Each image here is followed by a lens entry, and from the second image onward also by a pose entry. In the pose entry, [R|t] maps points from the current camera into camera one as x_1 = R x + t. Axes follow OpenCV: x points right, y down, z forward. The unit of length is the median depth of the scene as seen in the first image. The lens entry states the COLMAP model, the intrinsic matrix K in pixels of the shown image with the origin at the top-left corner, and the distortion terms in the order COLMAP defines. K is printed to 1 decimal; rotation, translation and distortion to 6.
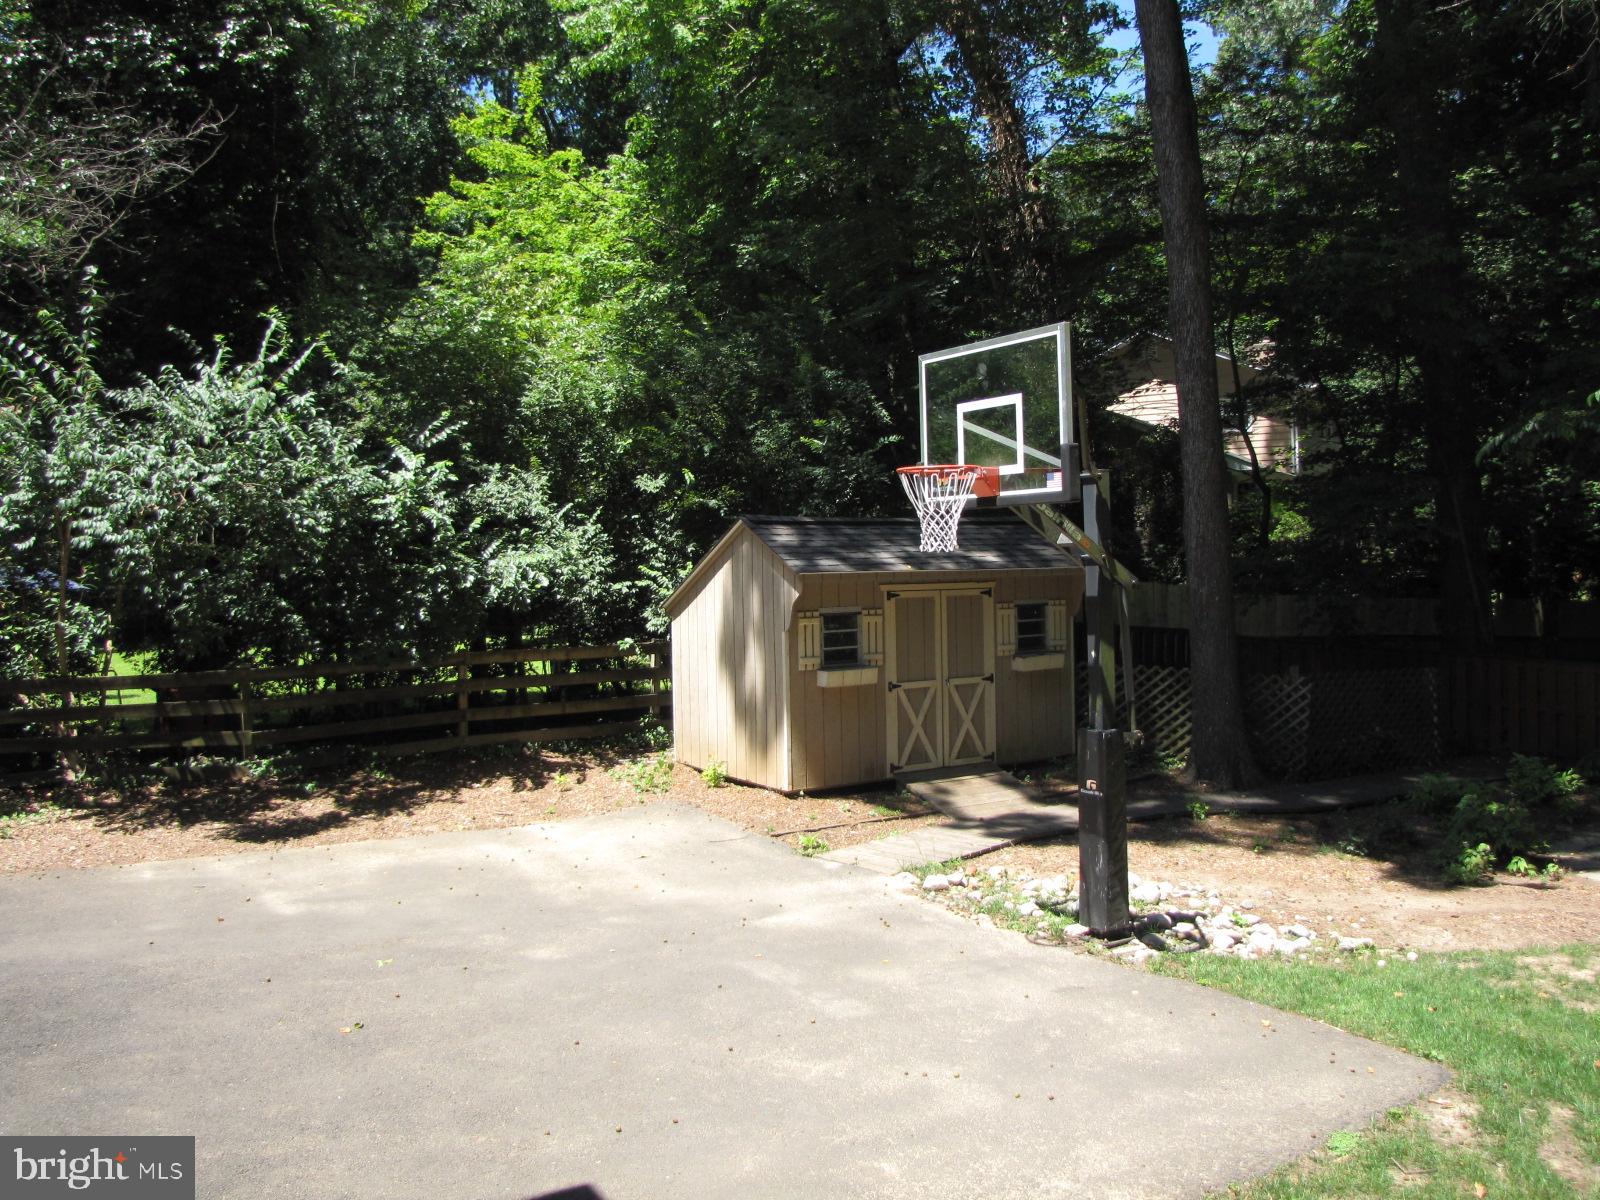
lens RADIAL K [[1309.7, 0, 800.0], [0, 1309.7, 600.0], [0, 0, 1]] dist [-0.207389, 0.173445]
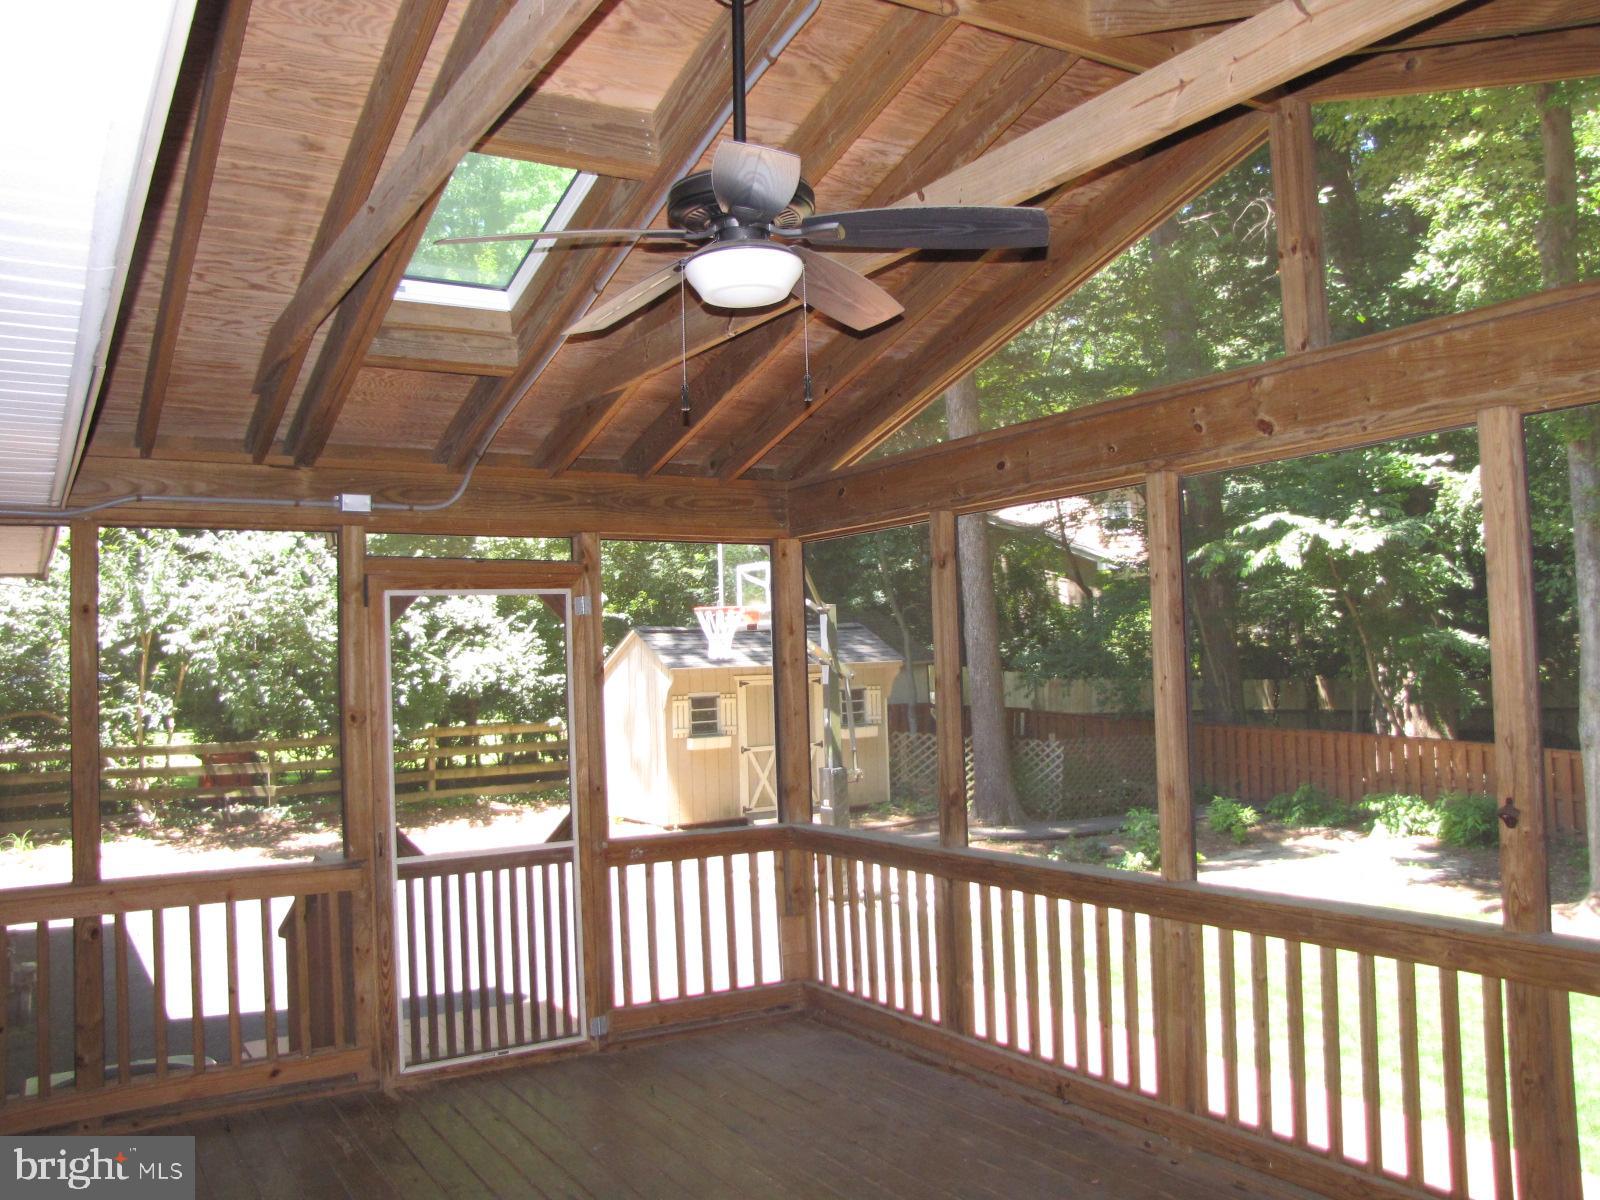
lens RADIAL K [[1309.4, 0, 800.0], [0, 1309.4, 600.0], [0, 0, 1]] dist [-0.145501, -0.000876]
pose [[0.999683, -0.007659, 0.023975, 0.098982], [0.009235, 0.997755, -0.066326, 0.000230], [-0.023413, 0.066526, 0.997510, -0.392283]]
